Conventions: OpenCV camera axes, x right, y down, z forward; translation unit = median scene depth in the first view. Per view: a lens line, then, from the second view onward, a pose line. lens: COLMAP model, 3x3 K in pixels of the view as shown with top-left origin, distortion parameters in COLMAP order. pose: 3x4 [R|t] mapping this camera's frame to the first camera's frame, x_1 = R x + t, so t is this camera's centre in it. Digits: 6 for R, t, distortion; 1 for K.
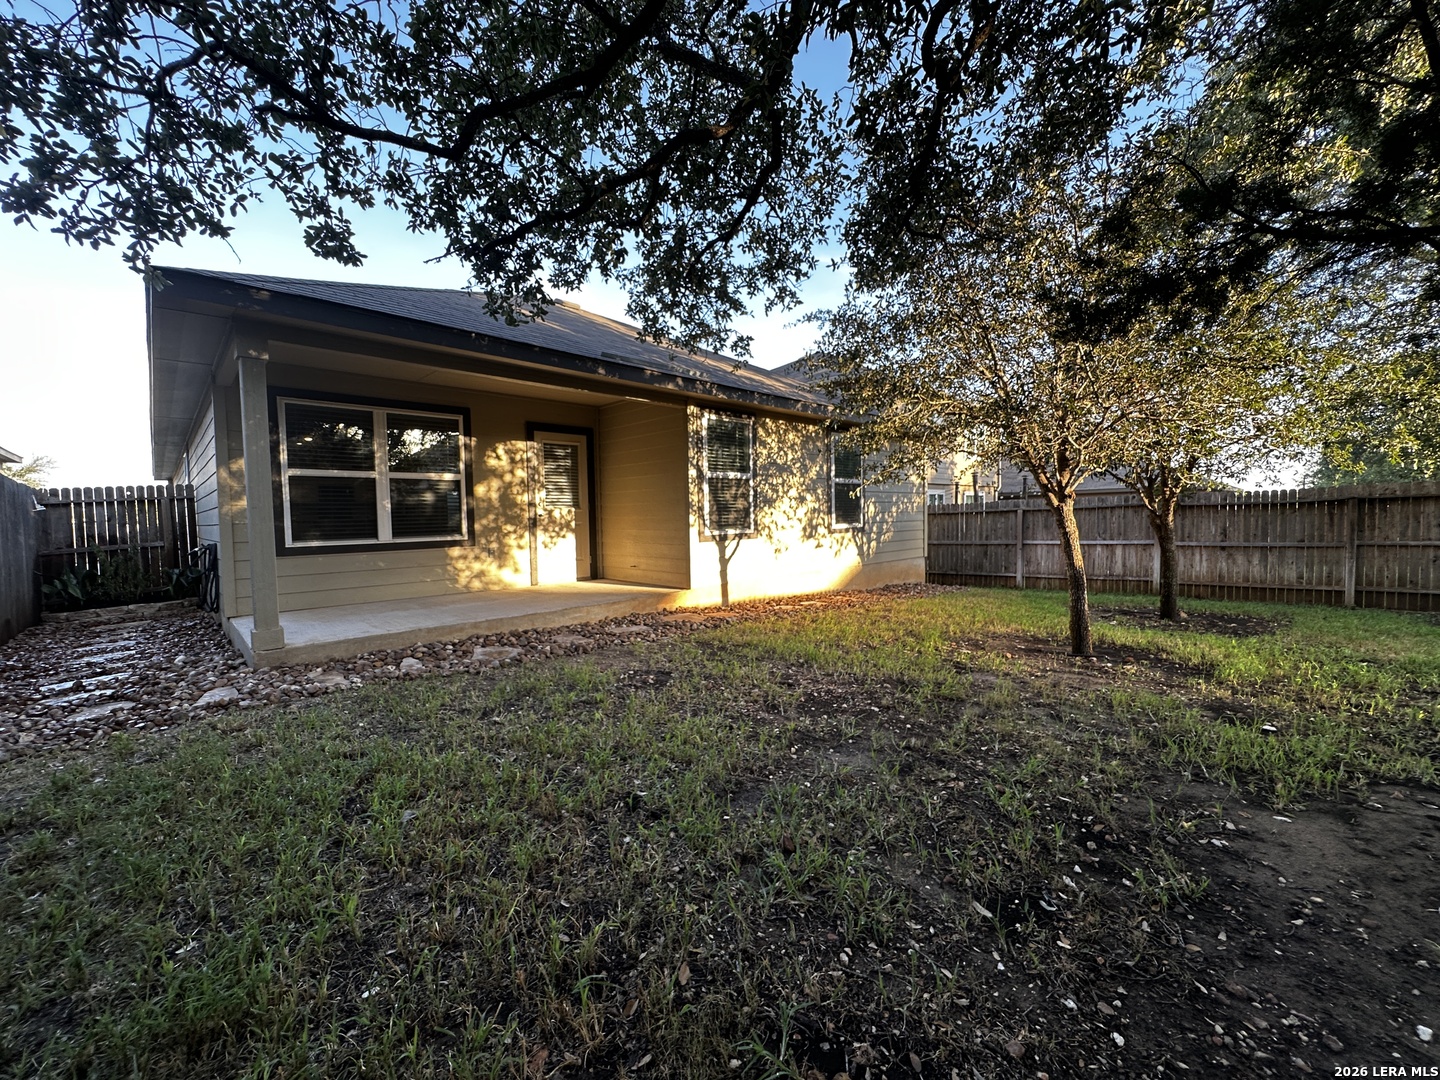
lens RADIAL K [[575.4, 0, 724.8], [0, 575.4, 534.9], [0, 0, 1]] dist [0.000007, -0.000176]
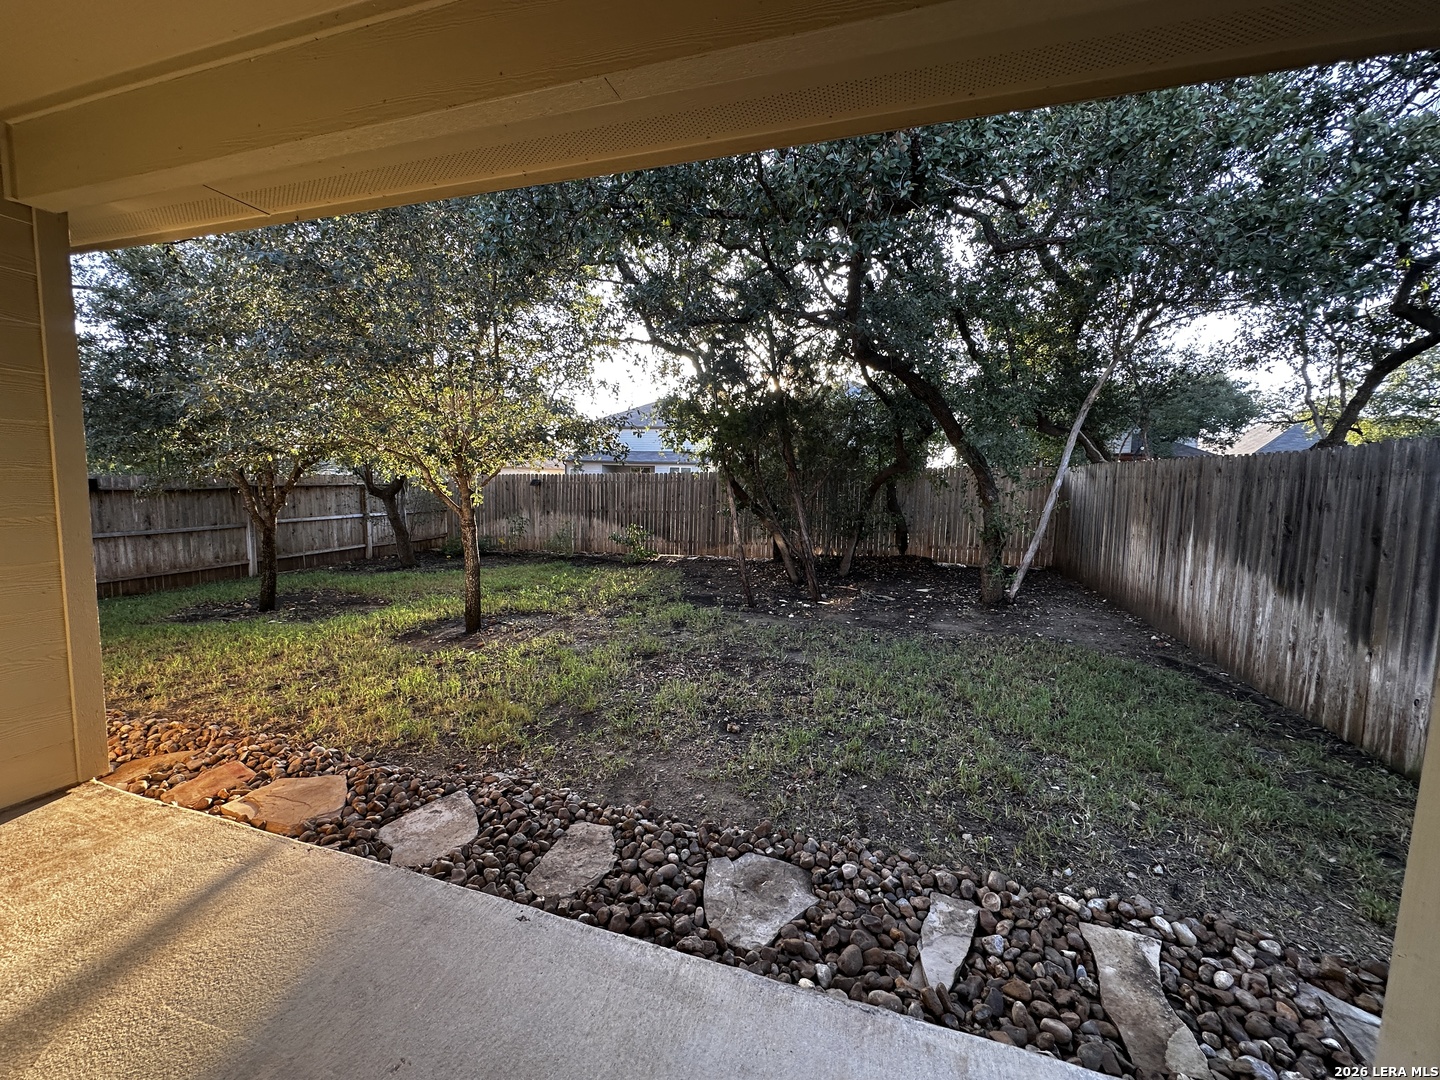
lens RADIAL K [[575.4, 0, 717.3], [0, 575.4, 537.6], [0, 0, 1]] dist [0.000007, -0.000176]
pose [[-0.473762, -0.073820, 0.877553, -0.492585], [0.020393, 0.995294, 0.094734, -0.055824], [-0.880417, 0.062778, -0.470027, 0.765383]]
